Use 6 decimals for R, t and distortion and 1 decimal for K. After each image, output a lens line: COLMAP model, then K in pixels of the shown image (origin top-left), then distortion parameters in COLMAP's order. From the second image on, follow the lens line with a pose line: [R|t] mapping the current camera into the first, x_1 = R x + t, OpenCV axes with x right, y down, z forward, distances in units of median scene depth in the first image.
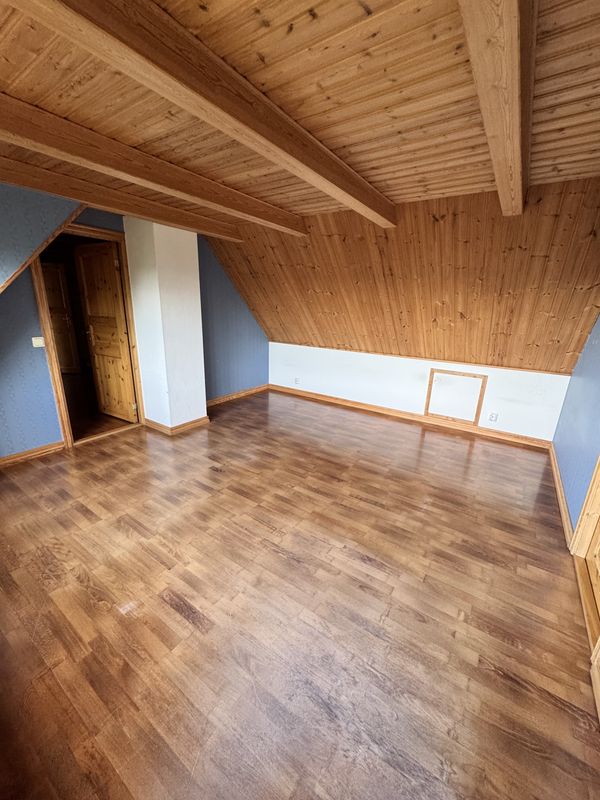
lens RADIAL K [[319.7, 0, 300.0], [0, 319.7, 400.0], [0, 0, 1]] dist [-0.002509, -0.000139]
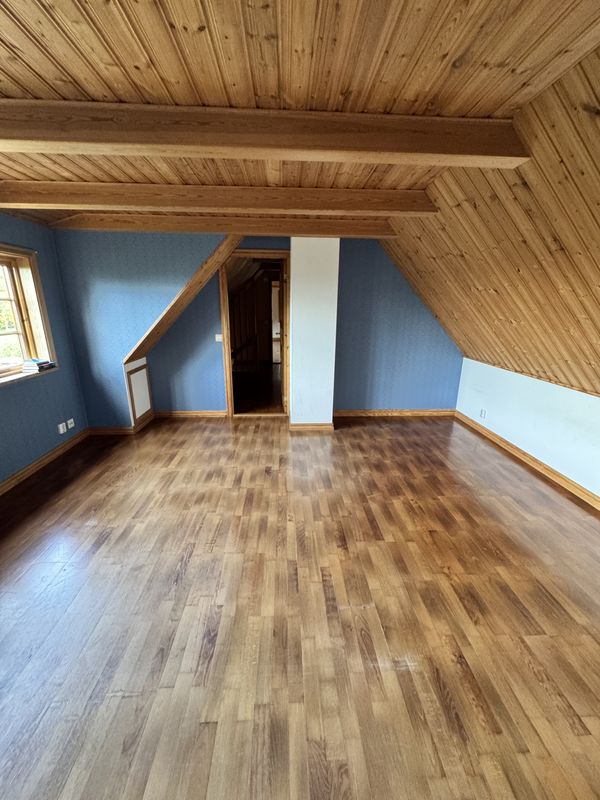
lens RADIAL K [[319.7, 0, 300.0], [0, 319.7, 400.0], [0, 0, 1]] dist [-0.002509, -0.000139]
pose [[0.603917, 0.202565, -0.770877, 0.549159], [-0.221589, 0.971708, 0.081742, -0.109244], [0.765626, 0.121452, 0.631717, 0.413418]]
